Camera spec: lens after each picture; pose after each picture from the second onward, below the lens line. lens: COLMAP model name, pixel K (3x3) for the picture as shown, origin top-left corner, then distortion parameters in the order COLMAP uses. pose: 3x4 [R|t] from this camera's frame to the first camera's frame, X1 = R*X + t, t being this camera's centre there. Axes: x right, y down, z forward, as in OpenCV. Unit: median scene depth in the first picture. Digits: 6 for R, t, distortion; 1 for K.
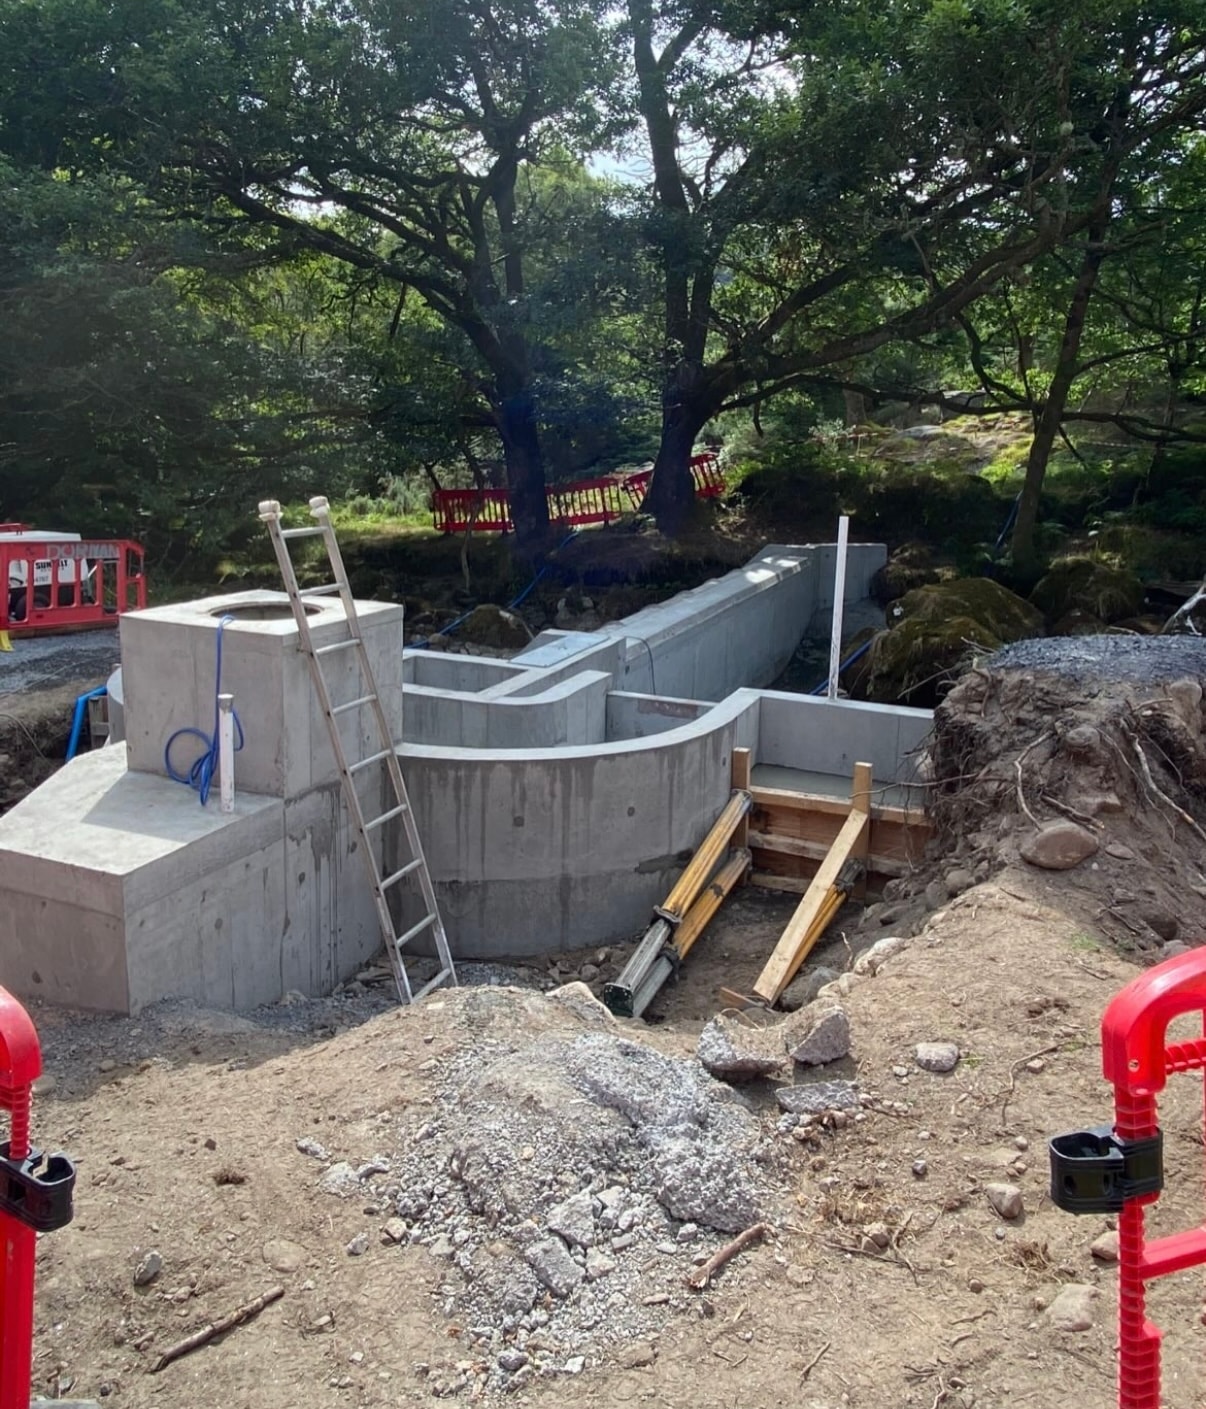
lens RADIAL K [[1067.7, 0, 603.0], [0, 1067.7, 704.5], [0, 0, 1]] dist [0.001975, -0.000457]
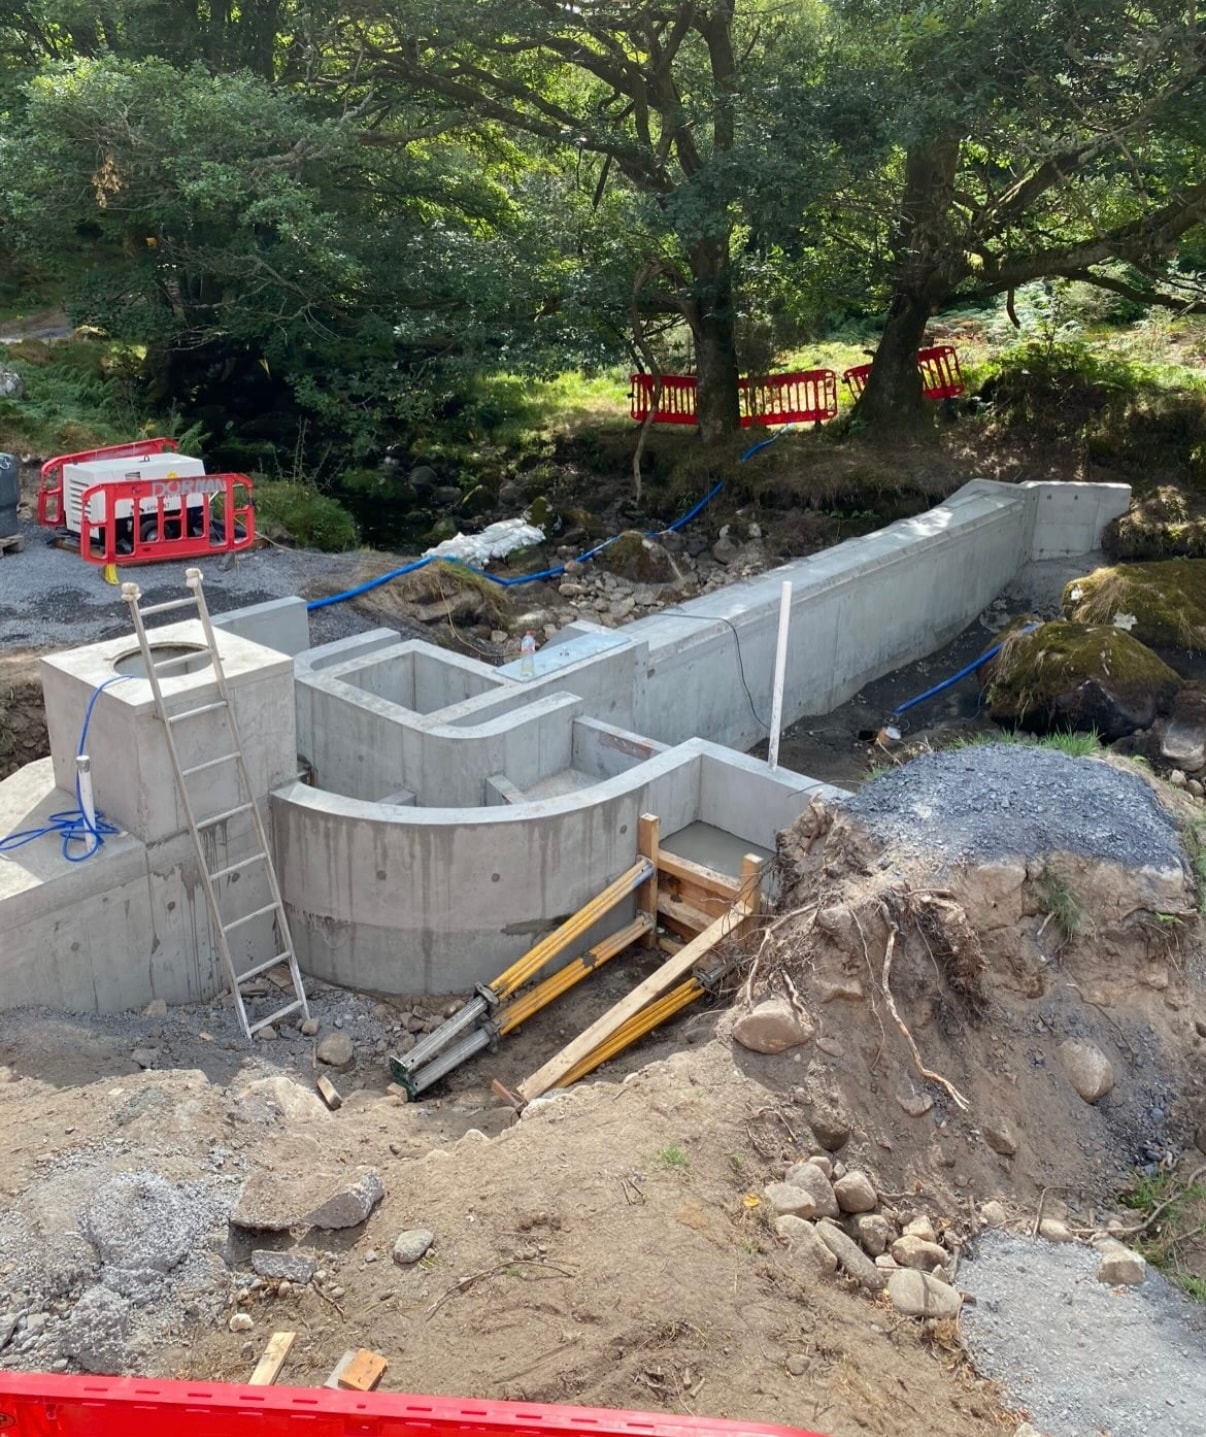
lens RADIAL K [[1234.5, 0, 603.0], [0, 1234.5, 718.5], [0, 0, 1]] dist [0.048239, -0.059041]
pose [[0.954392, 0.123398, -0.271863, 0.429280], [-0.082241, 0.984019, 0.157932, -0.245787], [0.287007, -0.128370, 0.949288, -0.072634]]
